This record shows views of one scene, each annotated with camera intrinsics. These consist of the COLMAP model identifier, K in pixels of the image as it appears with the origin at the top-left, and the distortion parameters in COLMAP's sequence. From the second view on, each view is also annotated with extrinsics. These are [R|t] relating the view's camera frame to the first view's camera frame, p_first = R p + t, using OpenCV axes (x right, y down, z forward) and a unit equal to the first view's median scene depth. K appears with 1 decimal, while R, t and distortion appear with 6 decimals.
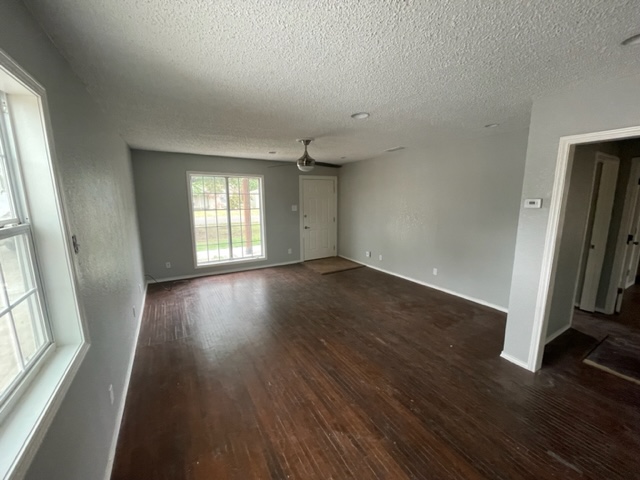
lens RADIAL K [[255.9, 0, 319.7], [0, 255.9, 236.0], [0, 0, 1]] dist [-0.006162, -0.000063]
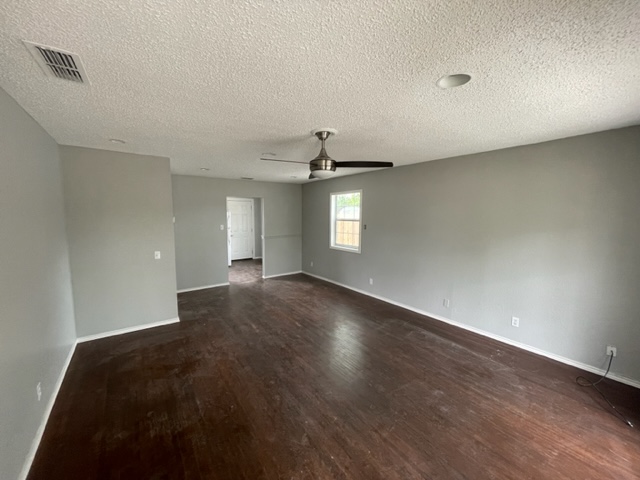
lens RADIAL K [[255.9, 0, 320.4], [0, 255.9, 240.7], [0, 0, 1]] dist [-0.006162, -0.000063]
pose [[-0.994547, 0.013104, -0.103462, 0.029321], [-0.013509, 0.967527, 0.252405, -0.304425], [0.103410, 0.252427, -0.962074, 1.945825]]
